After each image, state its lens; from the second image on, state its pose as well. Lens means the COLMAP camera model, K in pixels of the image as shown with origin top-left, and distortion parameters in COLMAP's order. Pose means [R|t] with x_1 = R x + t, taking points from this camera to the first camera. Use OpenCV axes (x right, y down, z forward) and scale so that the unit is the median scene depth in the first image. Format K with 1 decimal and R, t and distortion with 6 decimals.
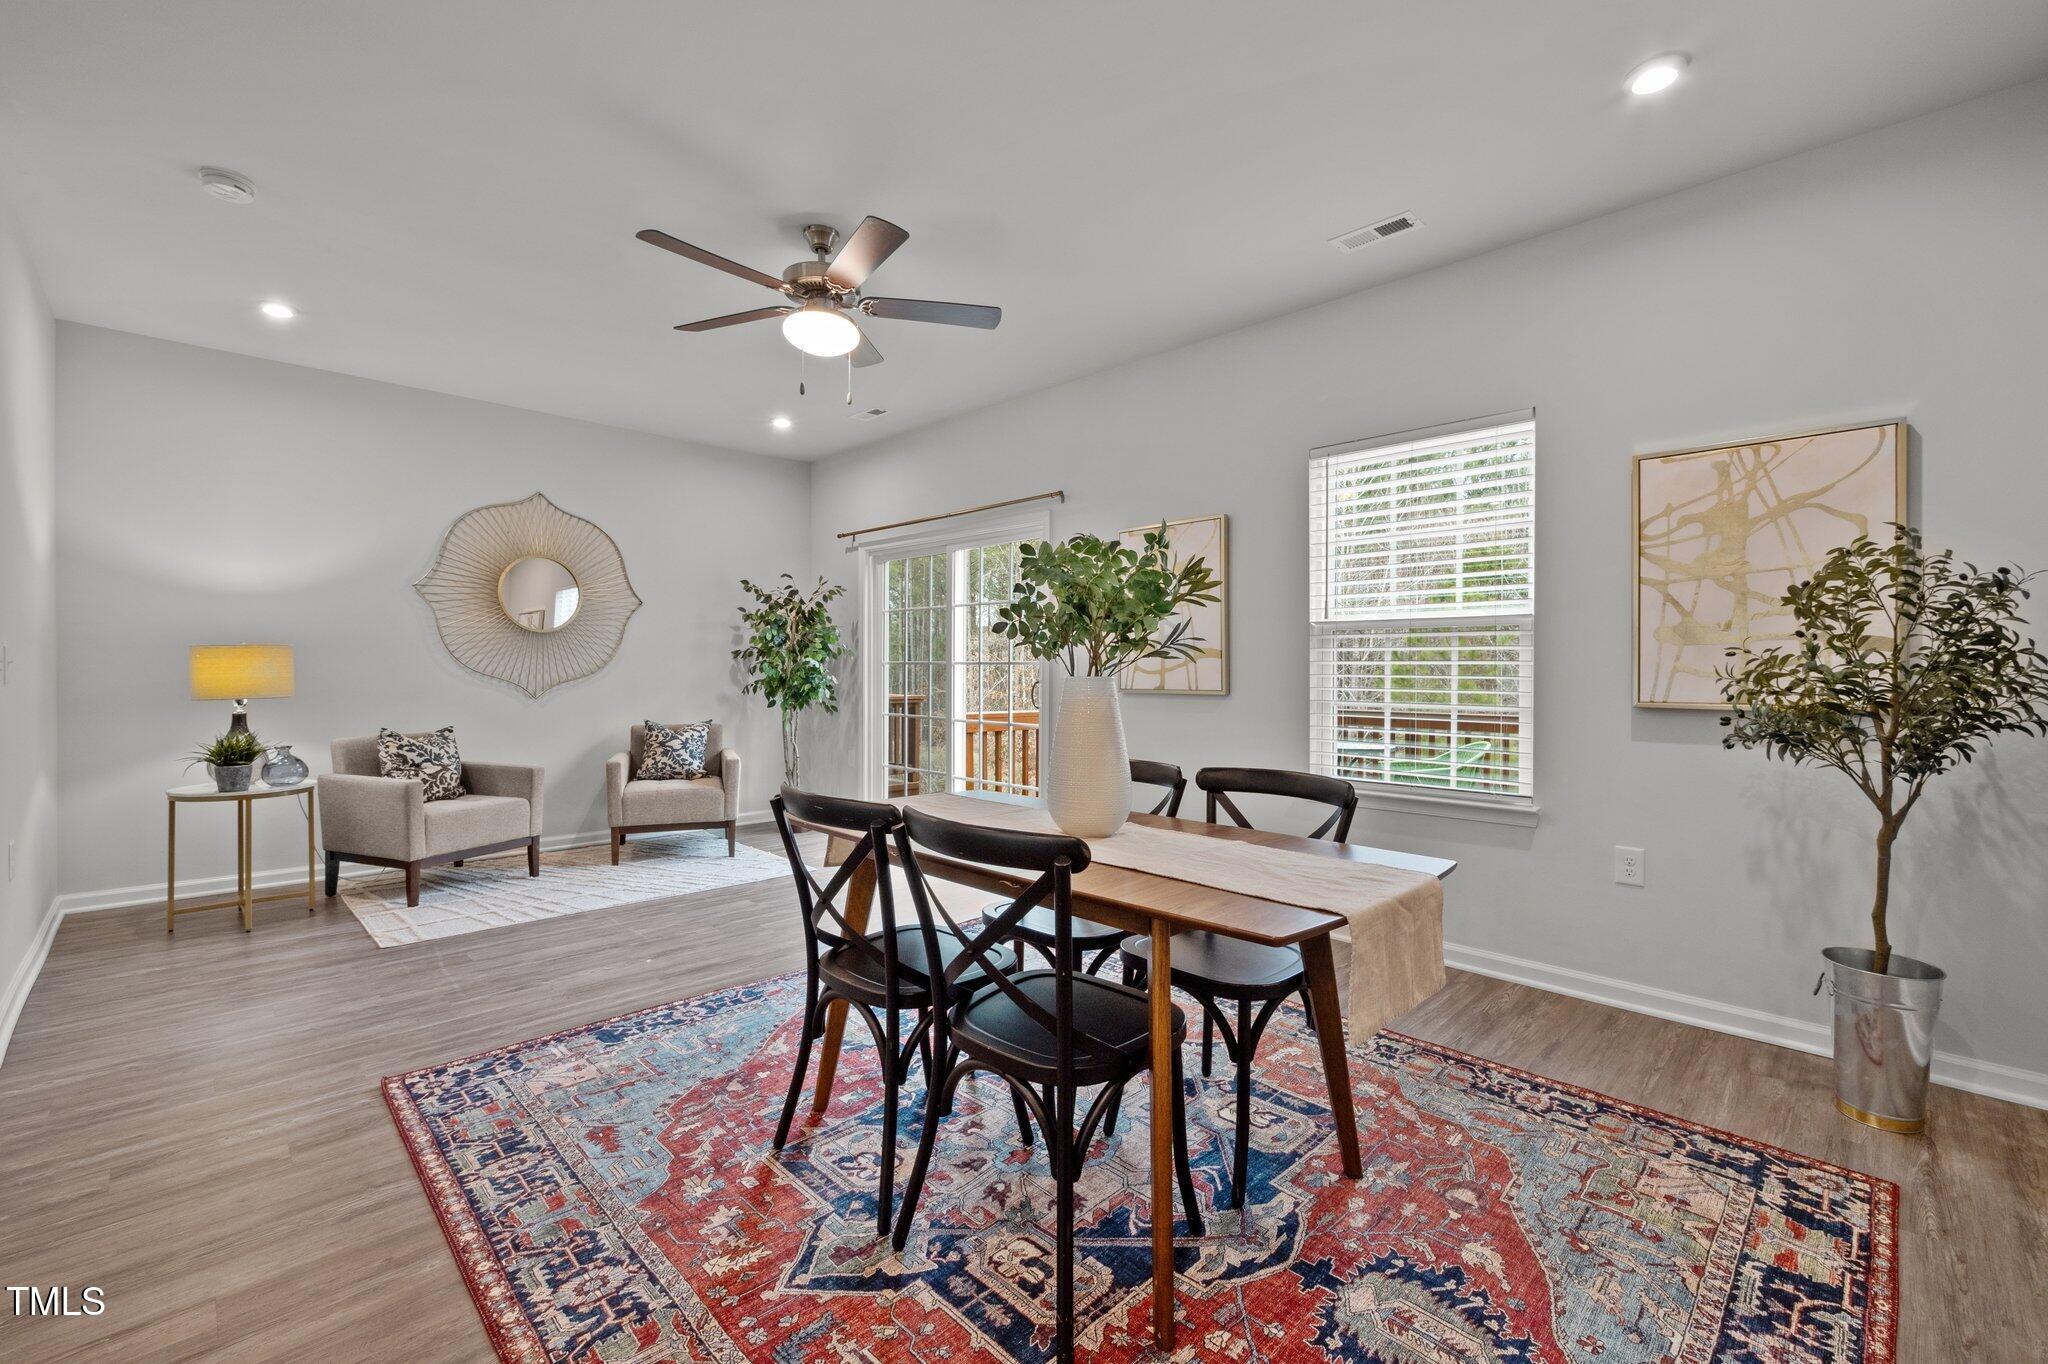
lens RADIAL K [[854.1, 0, 1021.0], [0, 854.1, 672.9], [0, 0, 1]] dist [-0.002492, 0.000053]
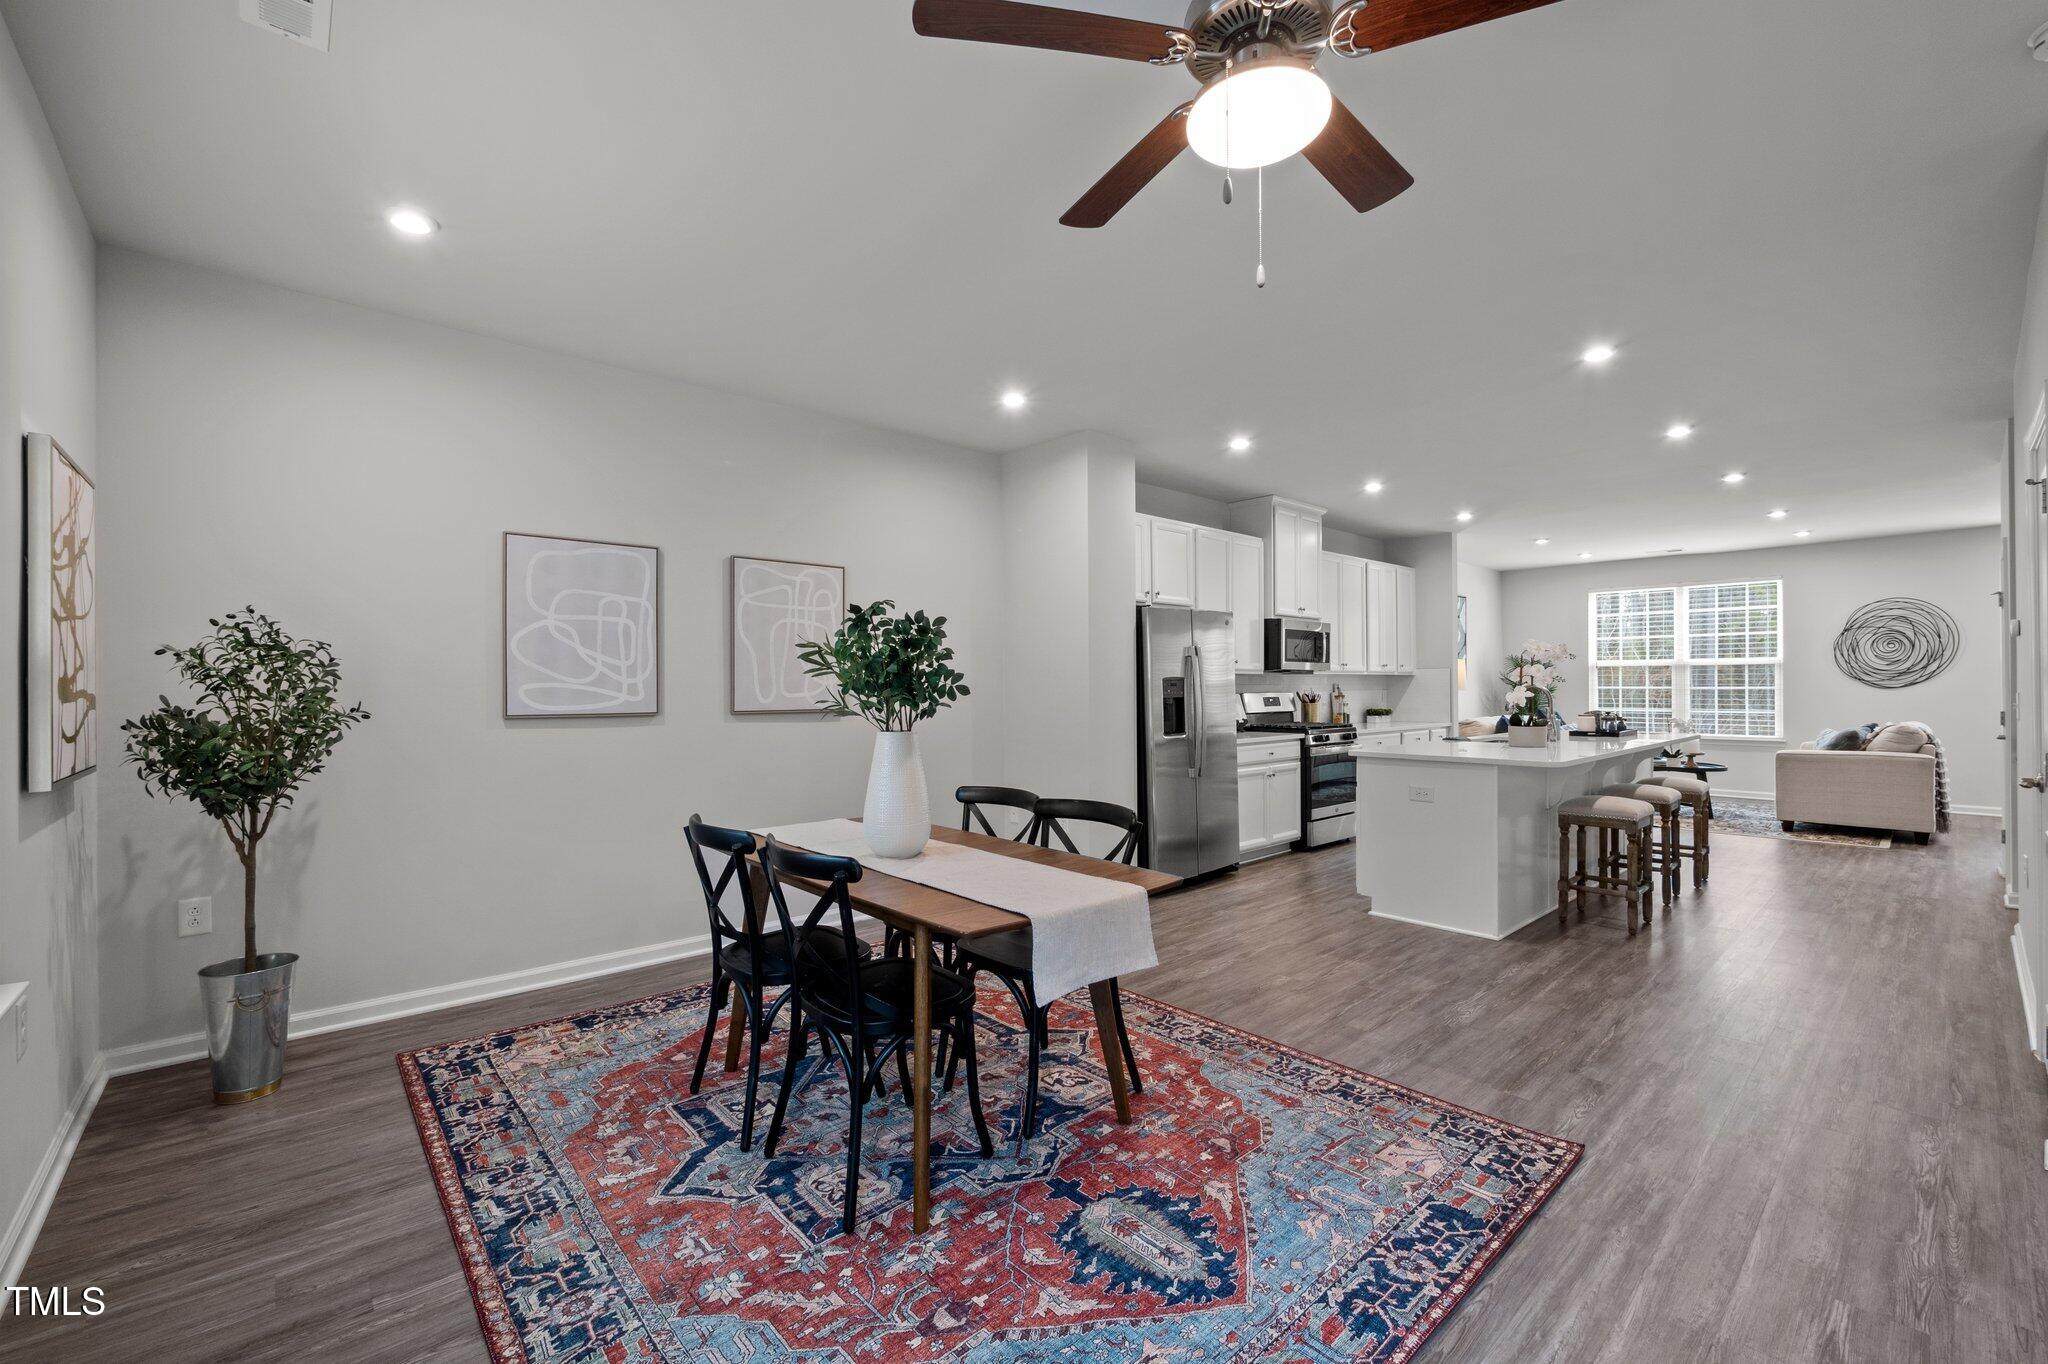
lens RADIAL K [[854.1, 0, 1021.7], [0, 854.1, 682.5], [0, 0, 1]] dist [-0.002492, 0.000053]
pose [[-0.998851, 0.000744, 0.047925, -0.171476], [0.000753, 1.000000, 0.000163, -0.070582], [-0.047925, 0.000199, -0.998851, 2.354988]]
